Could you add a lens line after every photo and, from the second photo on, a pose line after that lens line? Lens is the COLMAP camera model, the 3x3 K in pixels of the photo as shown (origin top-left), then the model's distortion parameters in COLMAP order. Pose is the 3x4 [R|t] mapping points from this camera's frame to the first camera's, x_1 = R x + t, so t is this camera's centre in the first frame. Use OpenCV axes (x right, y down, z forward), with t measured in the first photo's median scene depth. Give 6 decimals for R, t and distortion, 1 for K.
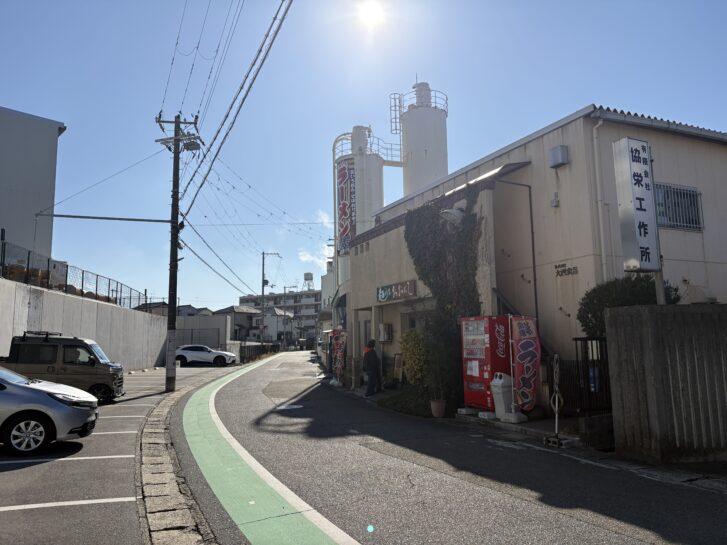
lens RADIAL K [[526.5, 0, 363.5], [0, 526.5, 272.5], [0, 0, 1]] dist [0.069170, -0.085440]
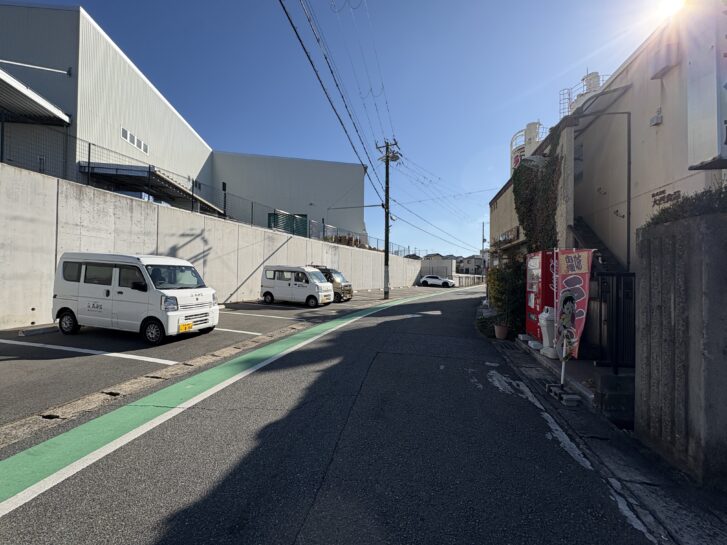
lens RADIAL K [[283.3, 0, 363.5], [0, 283.3, 272.5], [0, 0, 1]] dist [0.001067, -0.000243]
pose [[0.815068, 0.023101, -0.578905, 0.232951], [0.048725, 0.992932, 0.108225, 0.040109], [0.577313, -0.116417, 0.808181, 0.304853]]
